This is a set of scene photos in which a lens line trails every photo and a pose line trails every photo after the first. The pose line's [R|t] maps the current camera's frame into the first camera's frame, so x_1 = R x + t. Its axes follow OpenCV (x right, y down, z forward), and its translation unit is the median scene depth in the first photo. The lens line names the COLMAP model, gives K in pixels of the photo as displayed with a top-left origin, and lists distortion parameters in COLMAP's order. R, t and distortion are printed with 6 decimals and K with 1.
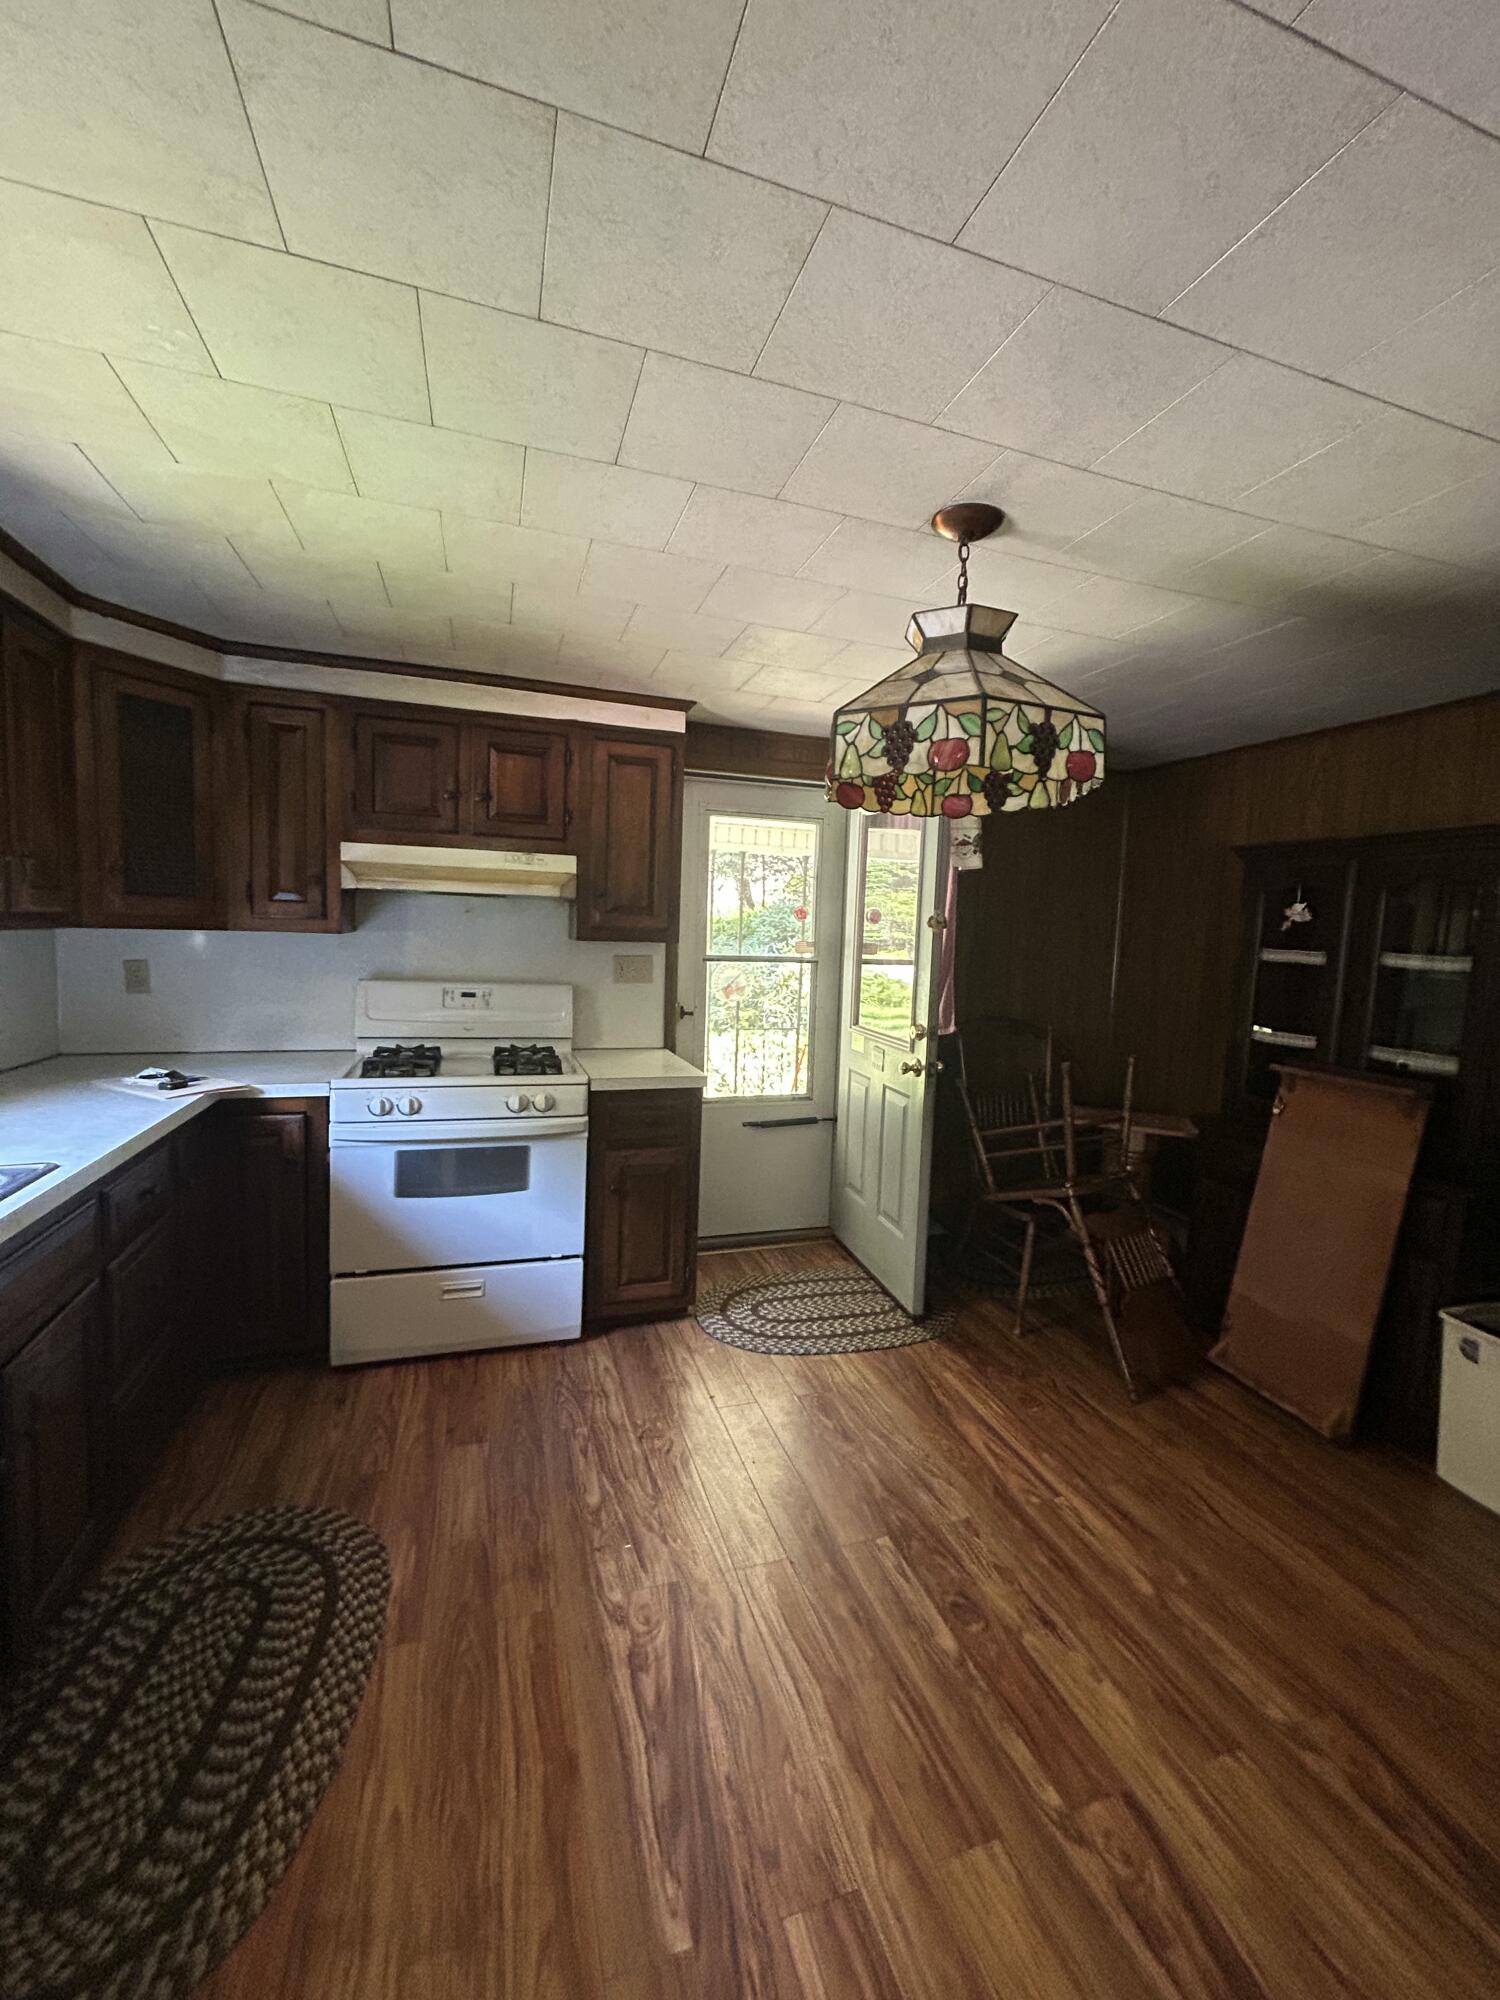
lens RADIAL K [[818.9, 0, 752.3], [0, 818.9, 995.1], [0, 0, 1]] dist [0.000709, 0.000553]
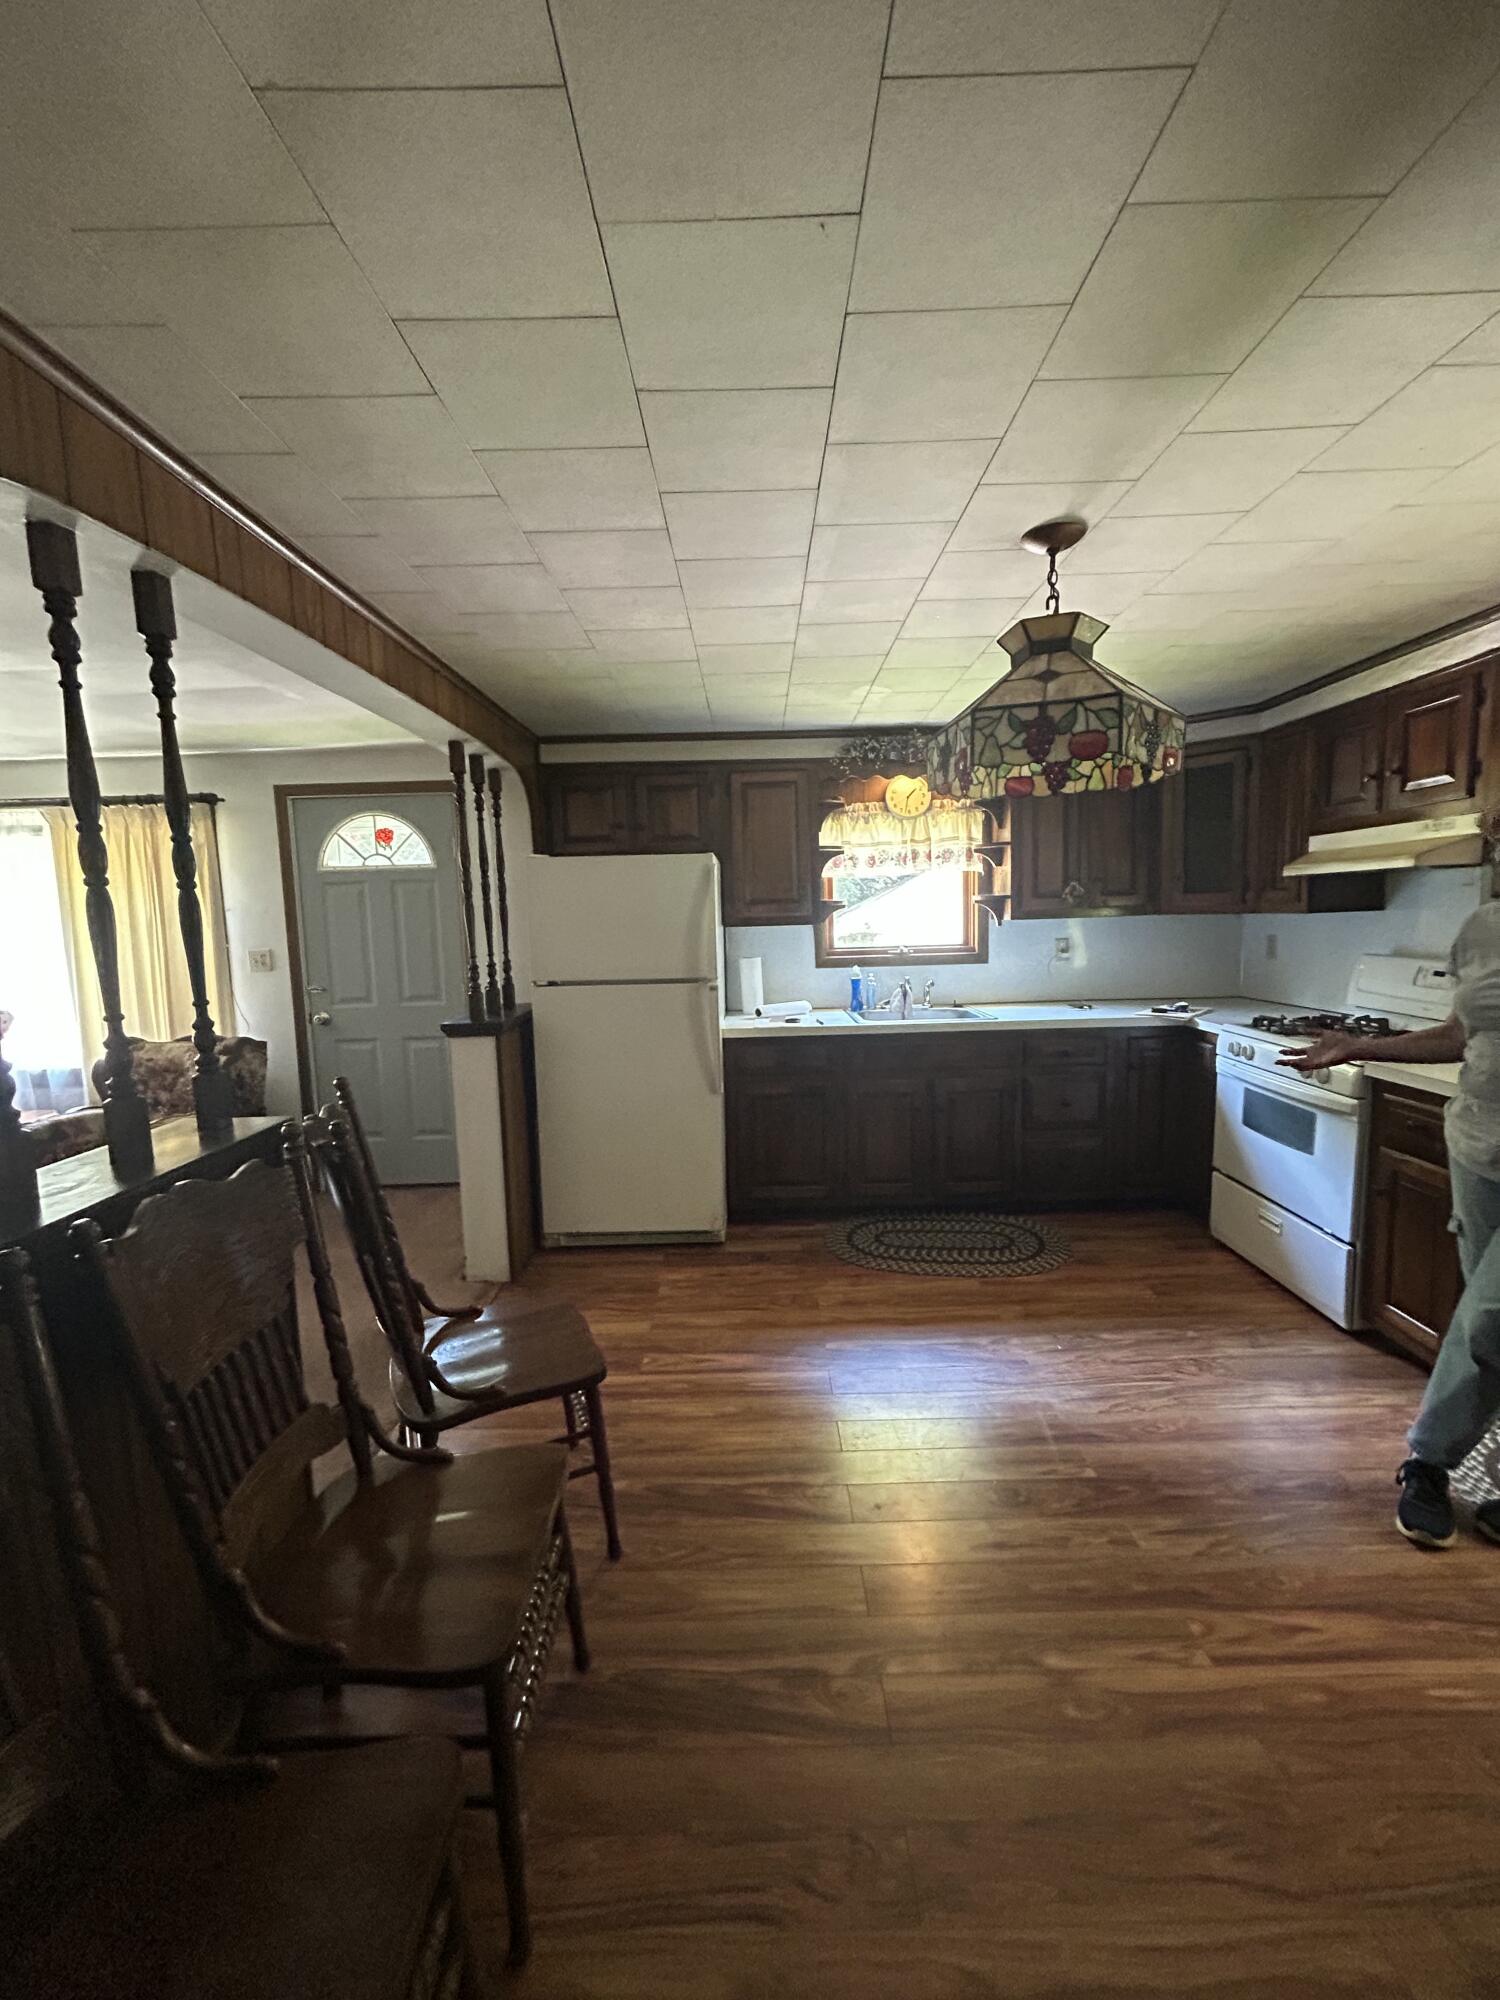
lens RADIAL K [[818.9, 0, 753.0], [0, 818.9, 998.5], [0, 0, 1]] dist [0.000709, 0.000553]
pose [[-0.320006, 0.074661, -0.944469, 1.010731], [-0.052301, 0.993978, 0.096295, -0.027476], [0.945971, 0.080212, -0.314174, 0.690806]]
